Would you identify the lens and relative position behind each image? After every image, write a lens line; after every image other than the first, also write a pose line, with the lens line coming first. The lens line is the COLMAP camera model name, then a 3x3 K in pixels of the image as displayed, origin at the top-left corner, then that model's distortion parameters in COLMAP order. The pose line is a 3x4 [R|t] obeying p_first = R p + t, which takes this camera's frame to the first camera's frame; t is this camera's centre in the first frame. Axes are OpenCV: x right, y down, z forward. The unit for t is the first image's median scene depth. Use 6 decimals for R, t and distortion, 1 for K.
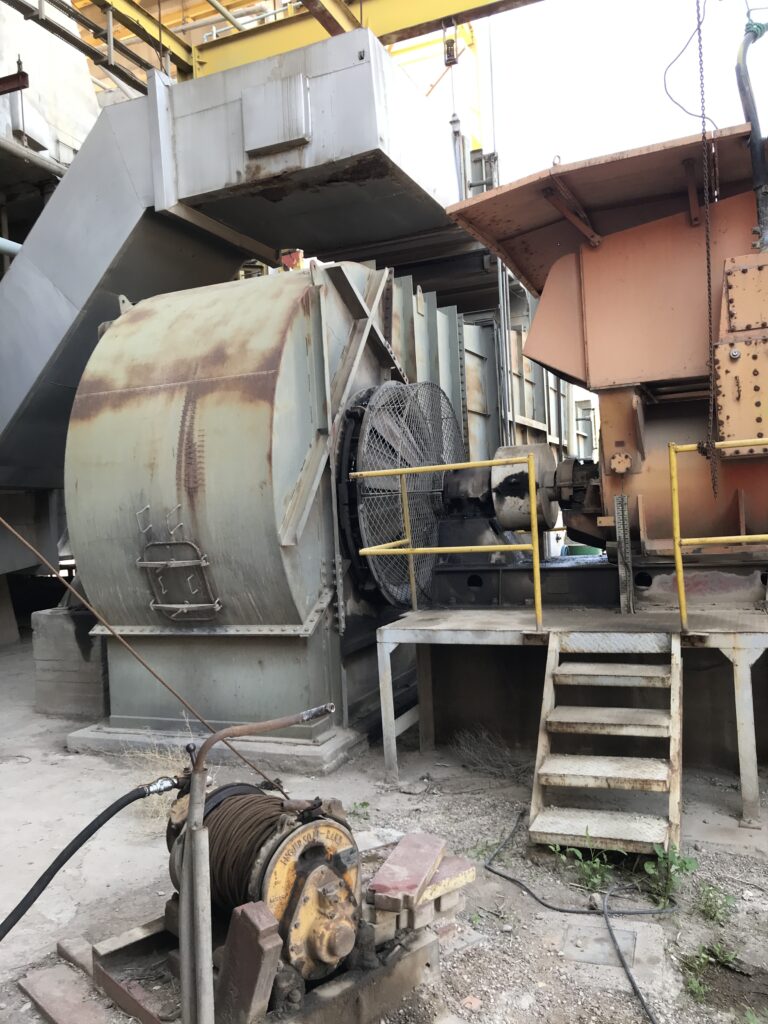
lens RADIAL K [[844.5, 0, 384.0], [0, 844.5, 512.0], [0, 0, 1]] dist [0.007854, -0.003420]
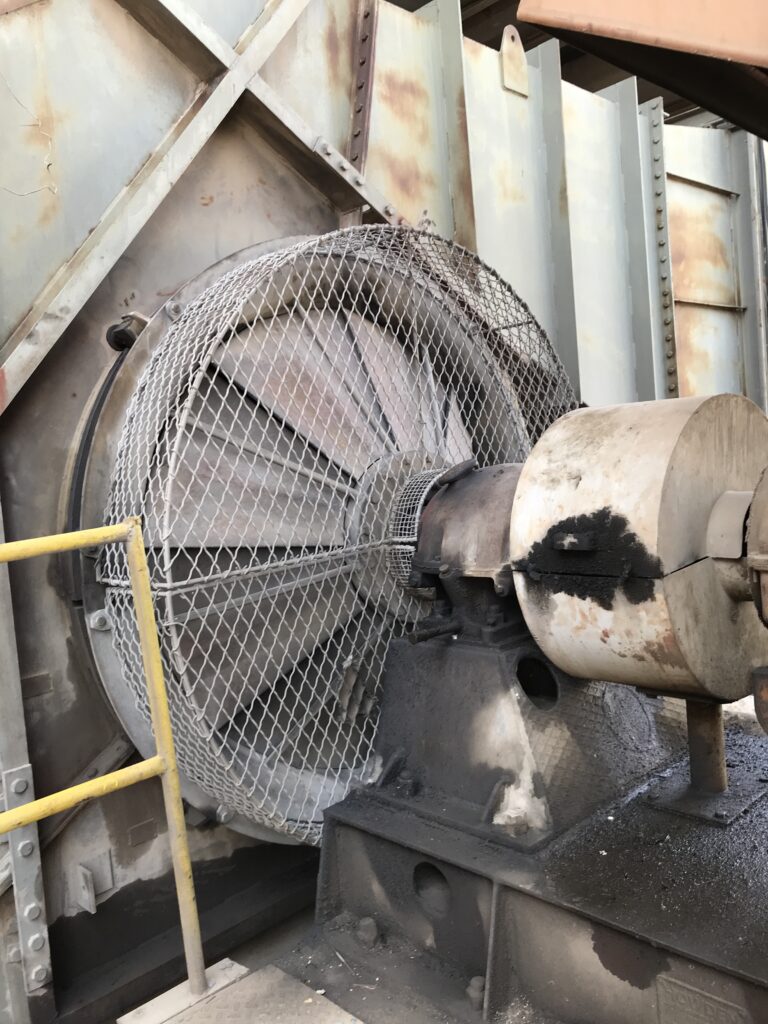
lens RADIAL K [[844.5, 0, 384.0], [0, 844.5, 512.0], [0, 0, 1]] dist [0.007854, -0.003420]
pose [[0.921386, 0.003608, -0.388632, 0.216004], [0.032616, 0.995712, 0.086571, -0.077064], [0.387278, -0.092441, 0.917317, 0.767353]]
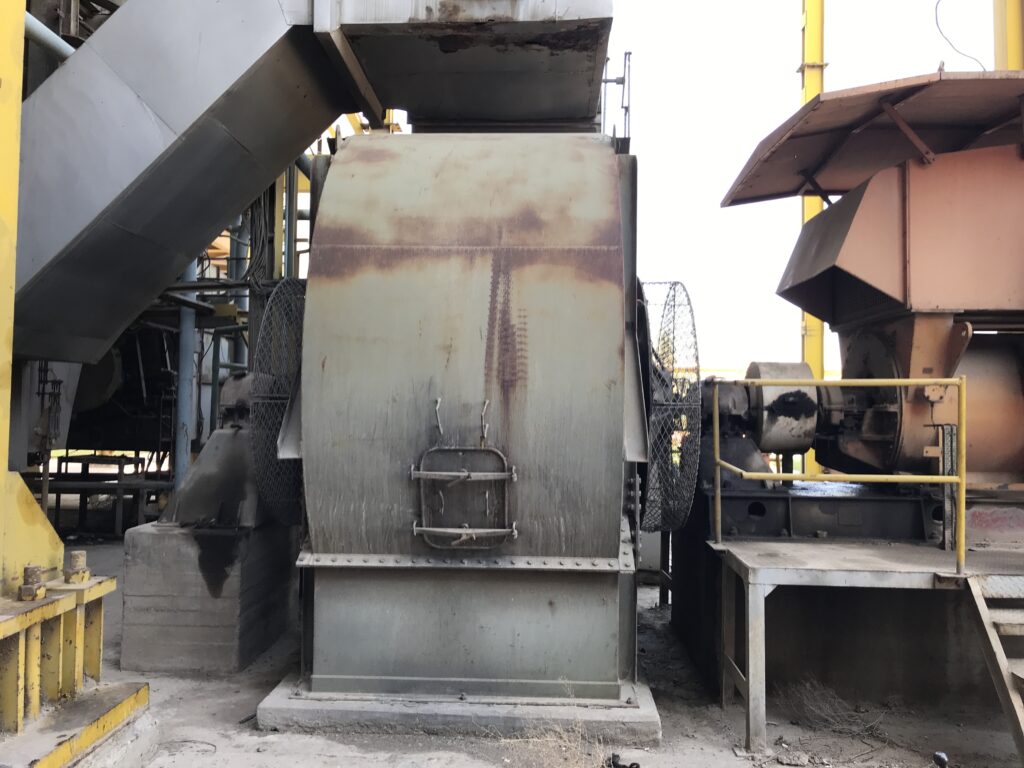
lens RADIAL K [[844.6, 0, 512.0], [0, 844.6, 384.0], [0, 0, 1]] dist [0.026519, -0.009159]
pose [[0.935645, 0.077926, 0.344233, -0.477396], [-0.063236, 0.996552, -0.053718, 0.015623], [-0.347232, 0.028493, 0.937346, 0.253257]]
